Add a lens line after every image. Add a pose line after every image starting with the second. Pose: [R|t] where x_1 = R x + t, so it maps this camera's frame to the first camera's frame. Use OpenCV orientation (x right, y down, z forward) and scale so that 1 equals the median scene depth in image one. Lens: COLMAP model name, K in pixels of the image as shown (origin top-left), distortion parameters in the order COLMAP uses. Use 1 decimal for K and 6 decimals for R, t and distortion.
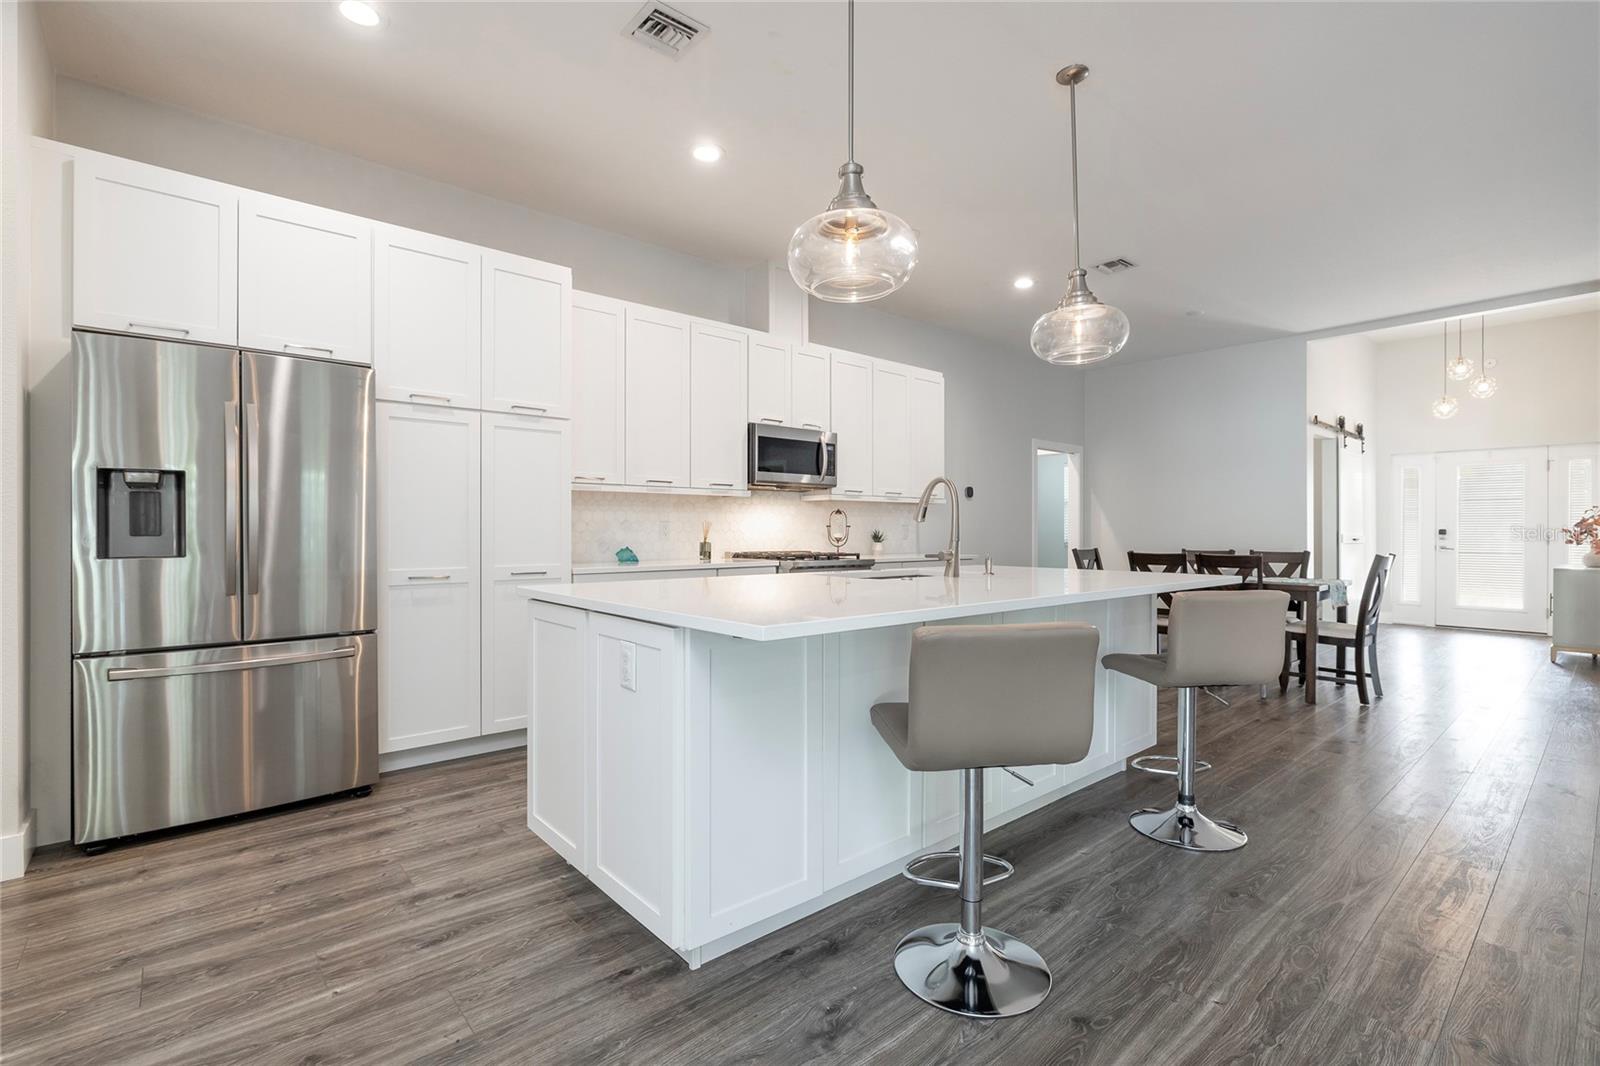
lens RADIAL K [[713.5, 0, 801.2], [0, 713.5, 534.0], [0, 0, 1]] dist [-0.010837, -0.000024]
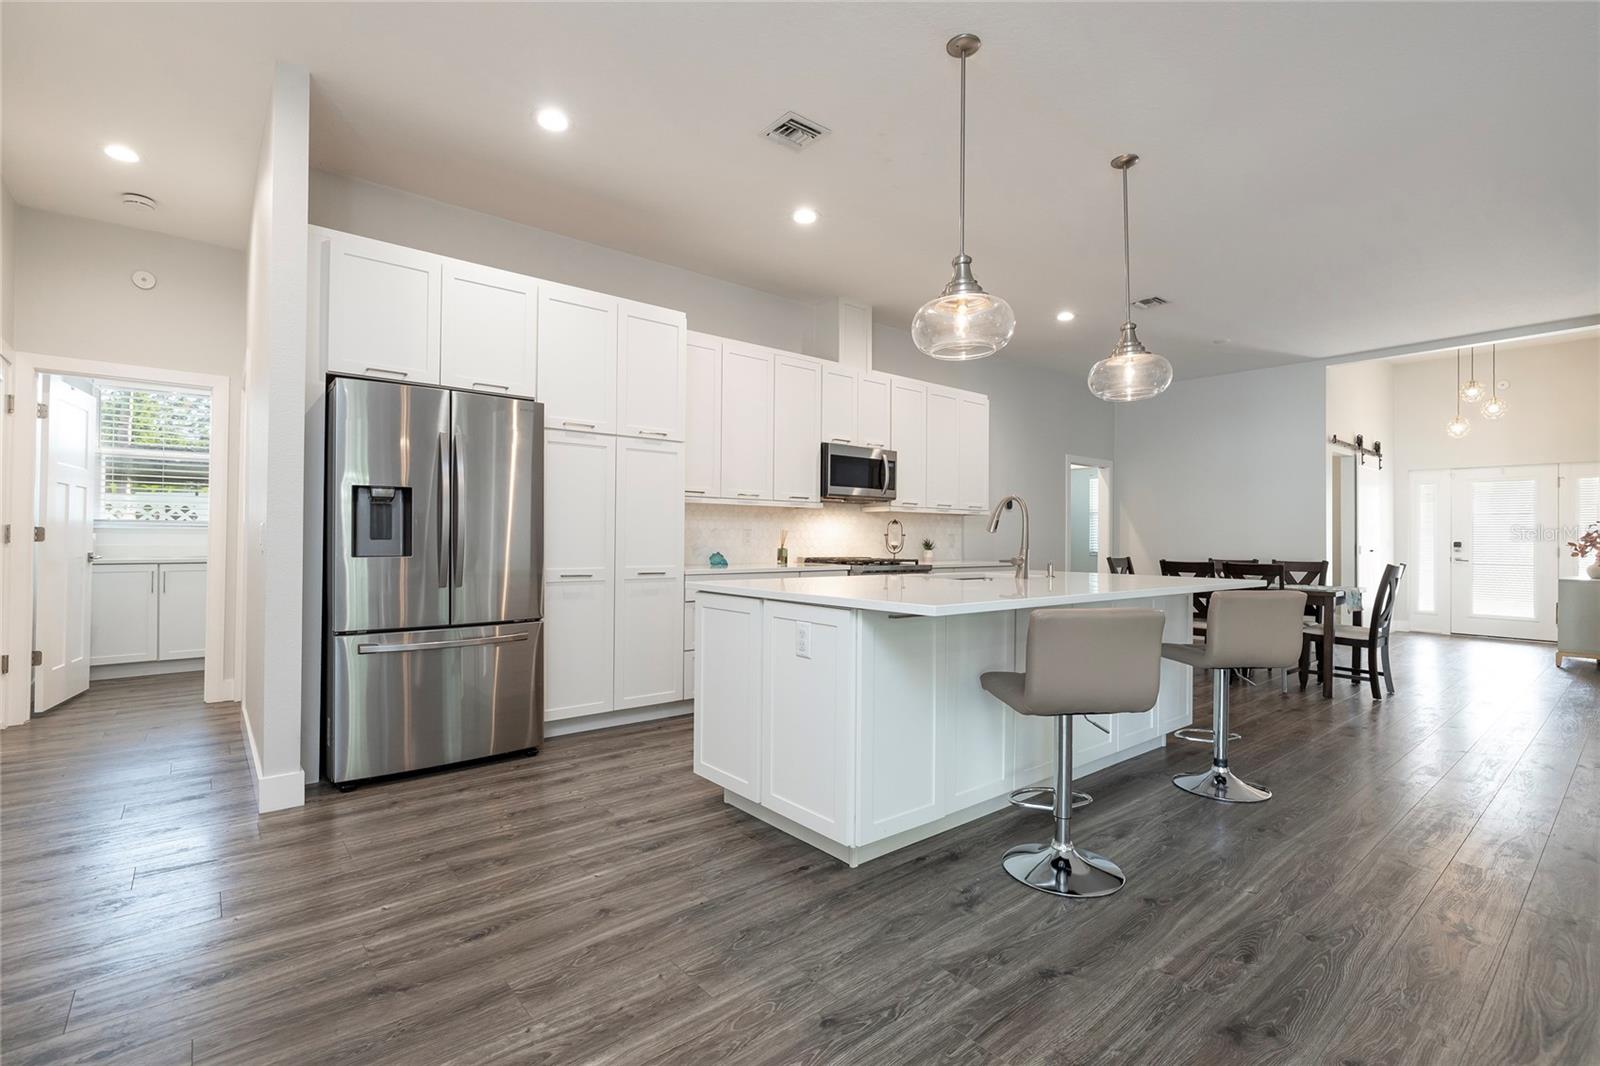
lens RADIAL K [[713.5, 0, 801.2], [0, 713.5, 534.0], [0, 0, 1]] dist [-0.010837, -0.000024]
pose [[0.999749, 0.007665, -0.021047, -0.089545], [-0.007888, 0.999914, -0.010520, 0.000486], [0.020965, 0.010683, 0.999723, -0.137066]]
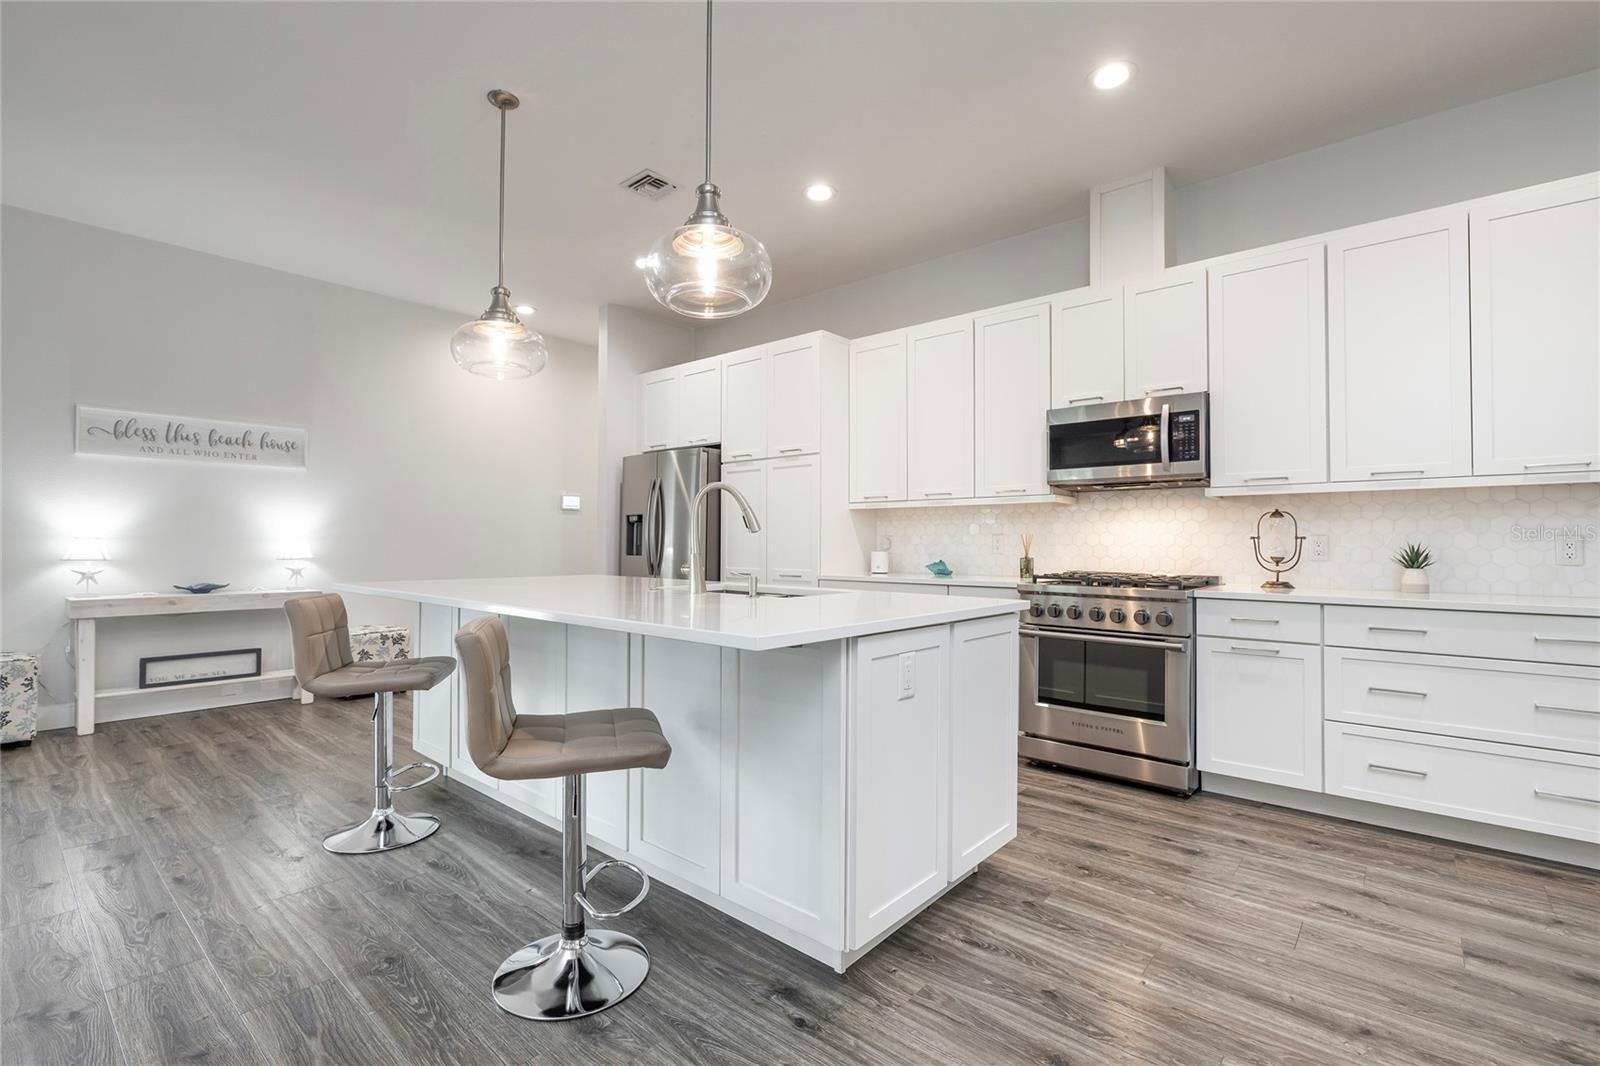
lens RADIAL K [[726.1, 0, 800.0], [0, 726.1, 533.0], [0, 0, 1]] dist [-0.000810, 0.000269]
pose [[0.148226, -0.011458, -0.988887, 0.763408], [-0.006816, 0.999897, -0.012607, -0.006032], [0.988930, 0.008609, 0.148133, 0.658161]]
